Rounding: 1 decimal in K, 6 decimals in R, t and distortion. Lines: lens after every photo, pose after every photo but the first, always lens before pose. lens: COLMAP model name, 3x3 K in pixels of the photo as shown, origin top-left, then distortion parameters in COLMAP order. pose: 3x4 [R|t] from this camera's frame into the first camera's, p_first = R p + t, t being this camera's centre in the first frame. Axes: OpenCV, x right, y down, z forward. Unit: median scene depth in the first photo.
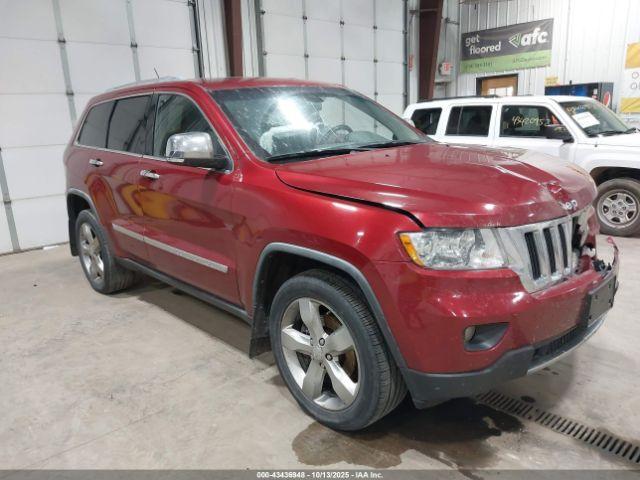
lens RADIAL K [[495.9, 0, 321.8], [0, 495.9, 253.3], [0, 0, 1]] dist [-0.013279, 0.015795]
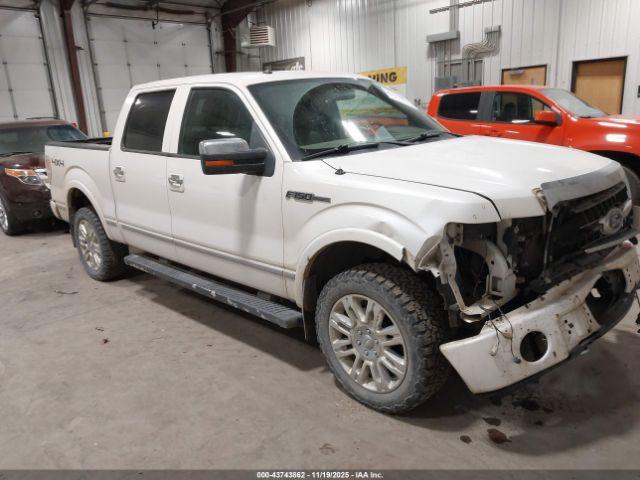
lens RADIAL K [[495.9, 0, 320.6], [0, 495.9, 240.5], [0, 0, 1]] dist [-0.013279, 0.015795]
pose [[0.999292, -0.024049, 0.028918, 0.443056], [0.024062, 0.999710, -0.000101, 0.100890], [-0.028907, 0.000797, 0.999582, -0.540097]]
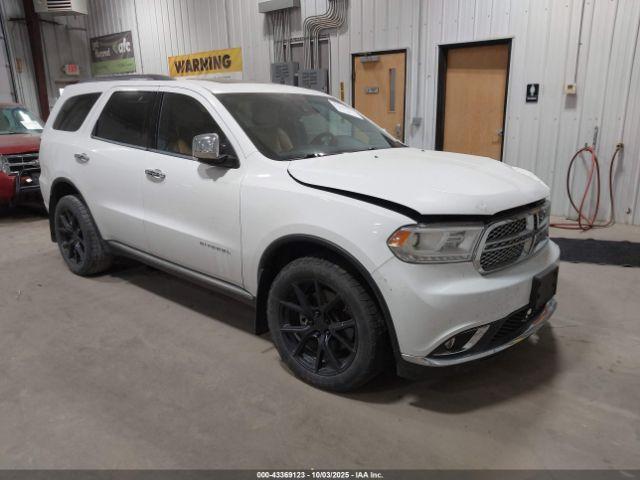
lens RADIAL K [[495.9, 0, 327.9], [0, 495.9, 242.2], [0, 0, 1]] dist [-0.013279, 0.015795]
pose [[0.993000, -0.013953, 0.117286, 0.755077], [0.011666, 0.999729, 0.020163, 0.003670], [-0.117536, -0.018654, 0.992893, -0.211398]]
